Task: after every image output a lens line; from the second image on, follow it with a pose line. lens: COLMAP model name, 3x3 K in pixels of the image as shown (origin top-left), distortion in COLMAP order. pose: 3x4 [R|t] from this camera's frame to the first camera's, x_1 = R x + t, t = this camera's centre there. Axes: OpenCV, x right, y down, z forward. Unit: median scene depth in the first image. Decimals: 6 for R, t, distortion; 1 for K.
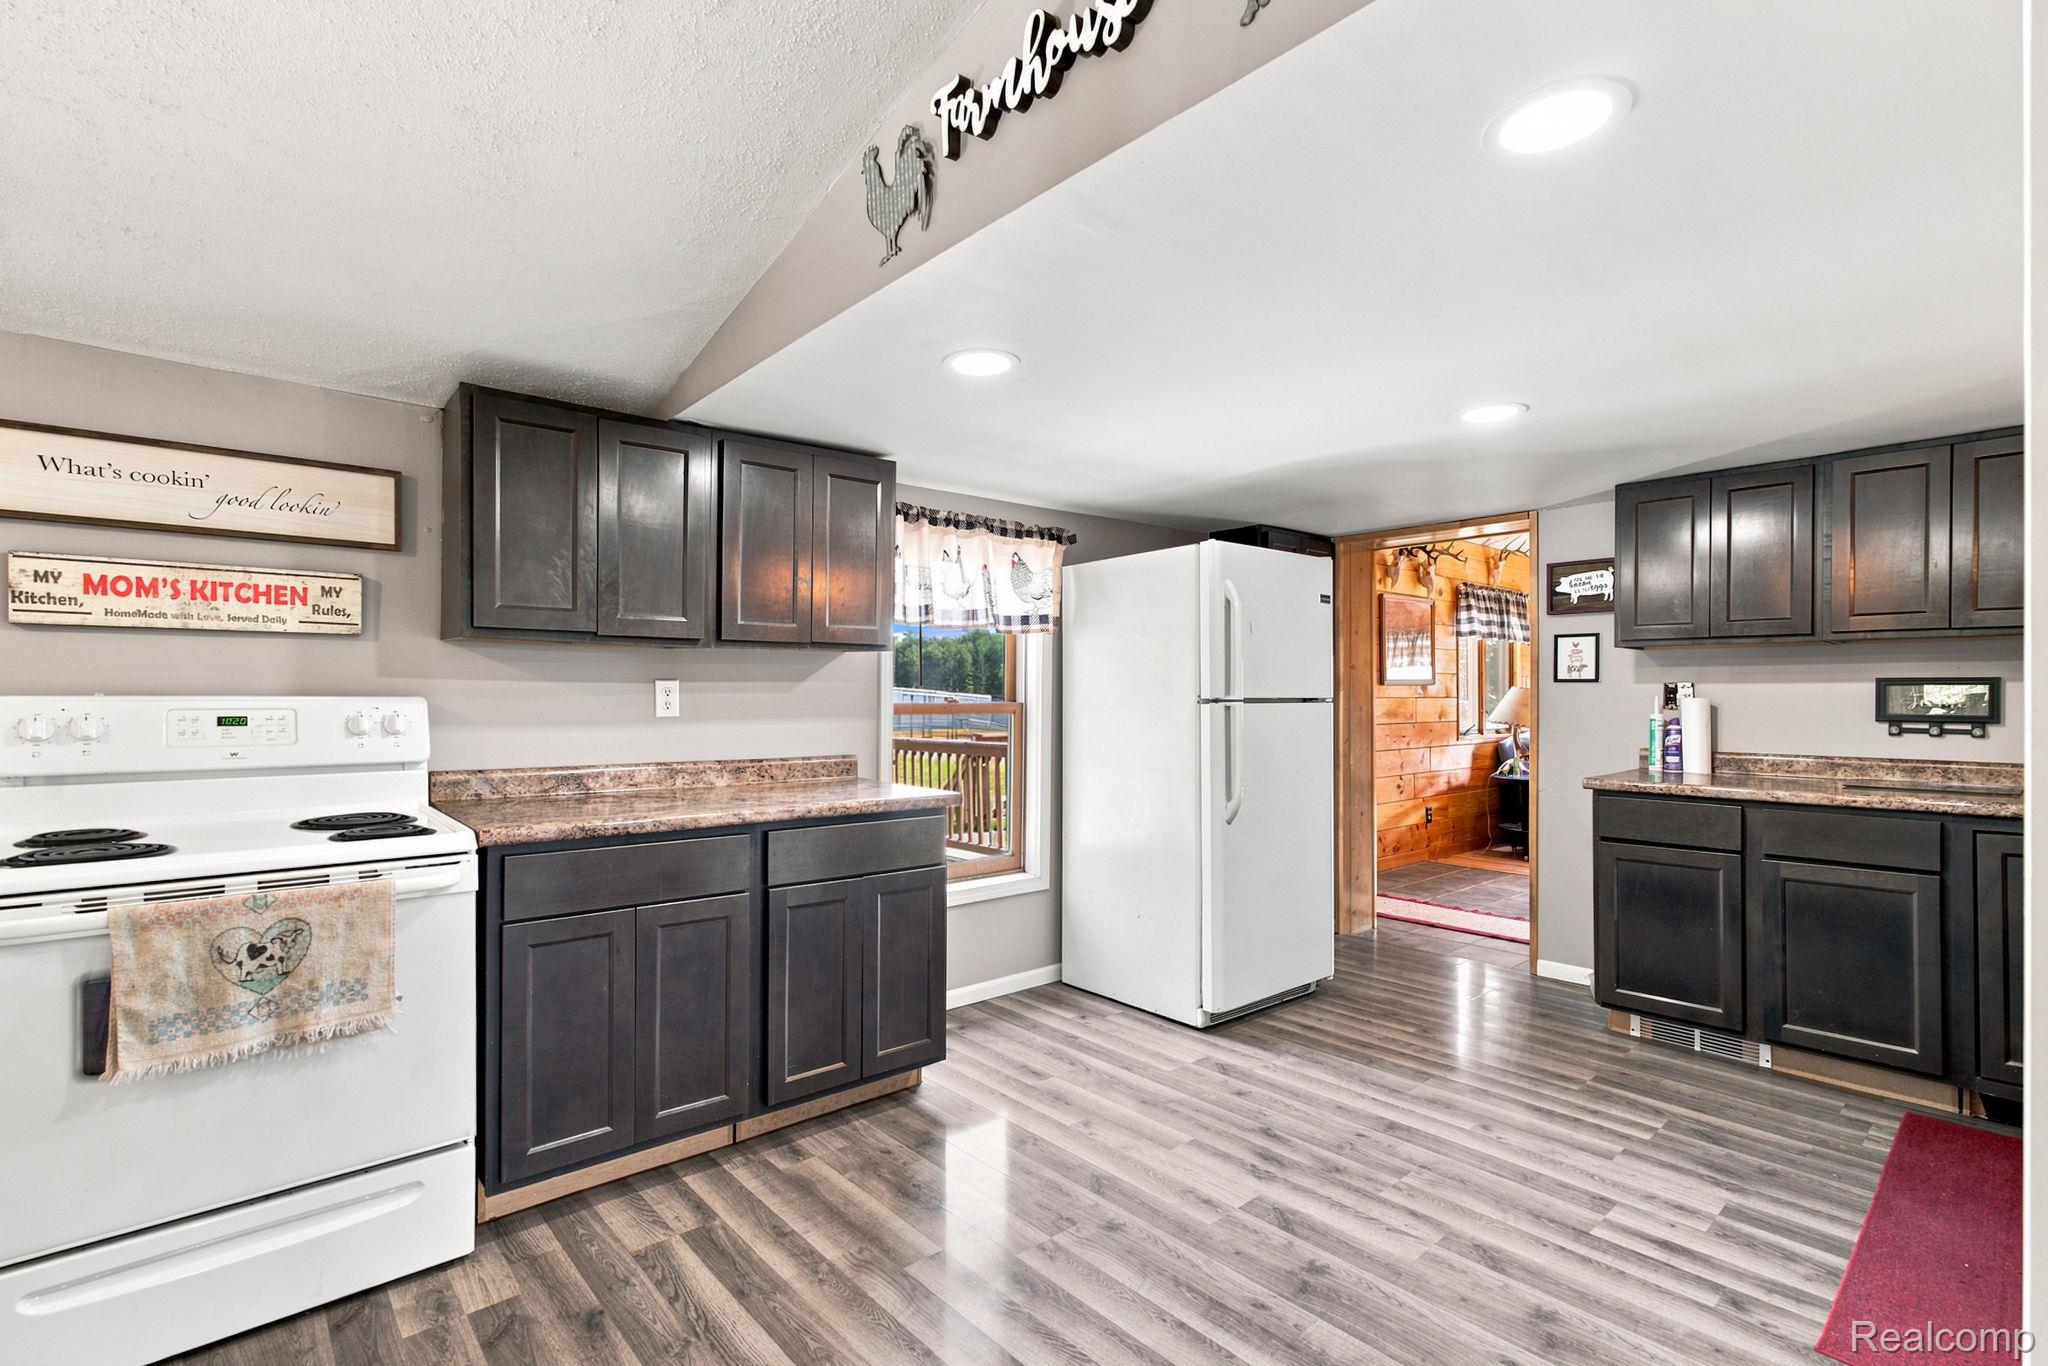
lens RADIAL K [[933.3, 0, 1024.0], [0, 933.3, 683.0], [0, 0, 1]] dist [-0.000608, -0.000316]
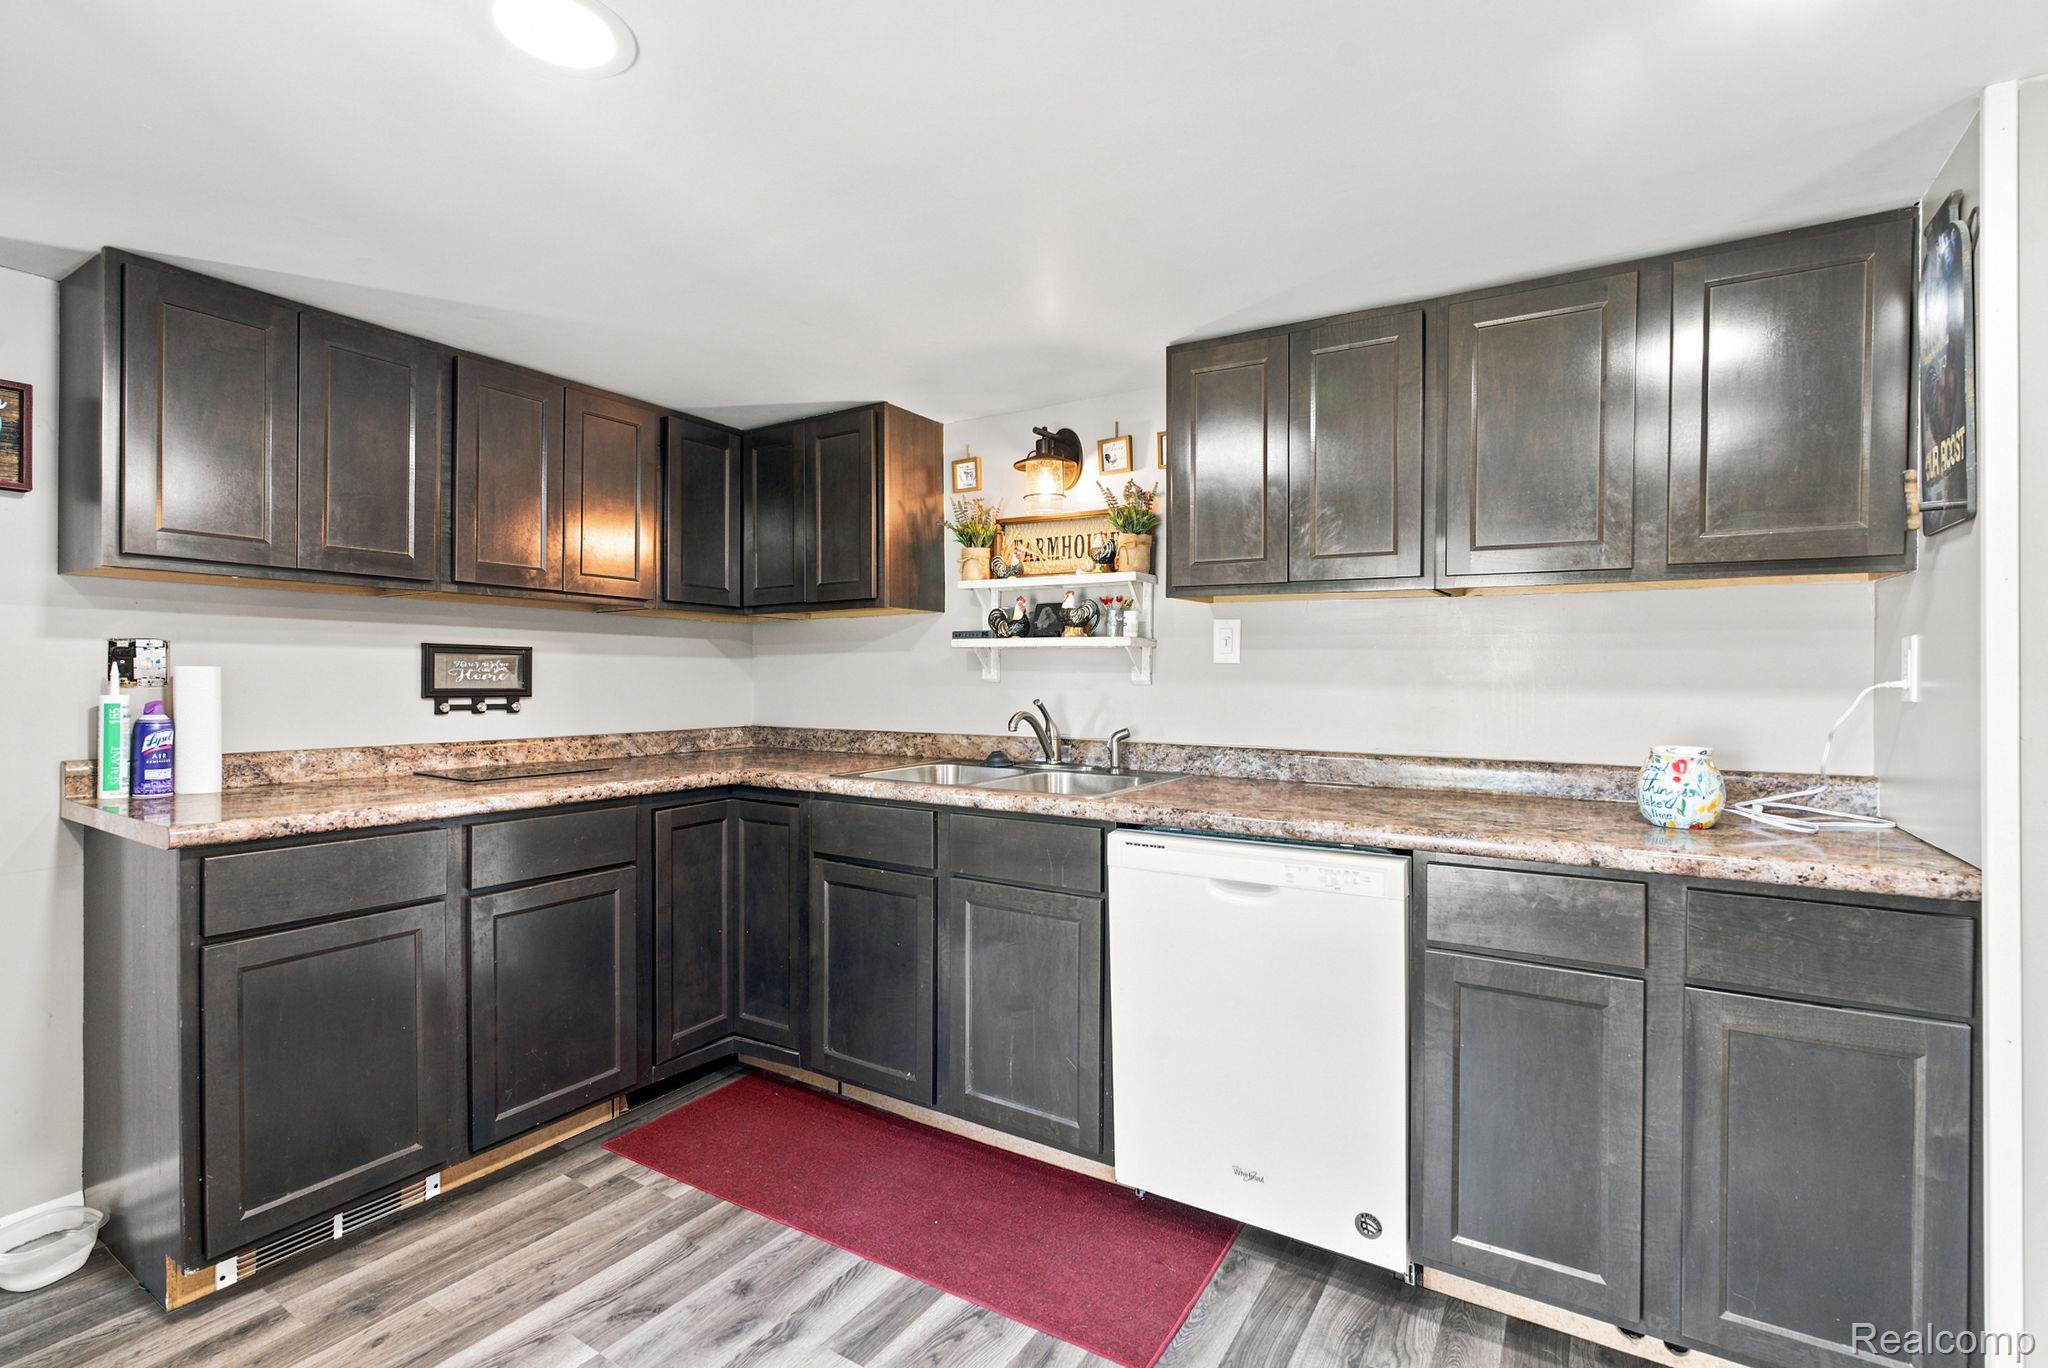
lens RADIAL K [[933.3, 0, 1024.0], [0, 933.3, 684.0], [0, 0, 1]] dist [-0.000608, -0.000316]
pose [[-0.284454, -0.007986, 0.958656, 0.005222], [-0.016461, 0.999859, 0.003445, 0.019123], [-0.958548, -0.014800, -0.284545, 0.770485]]
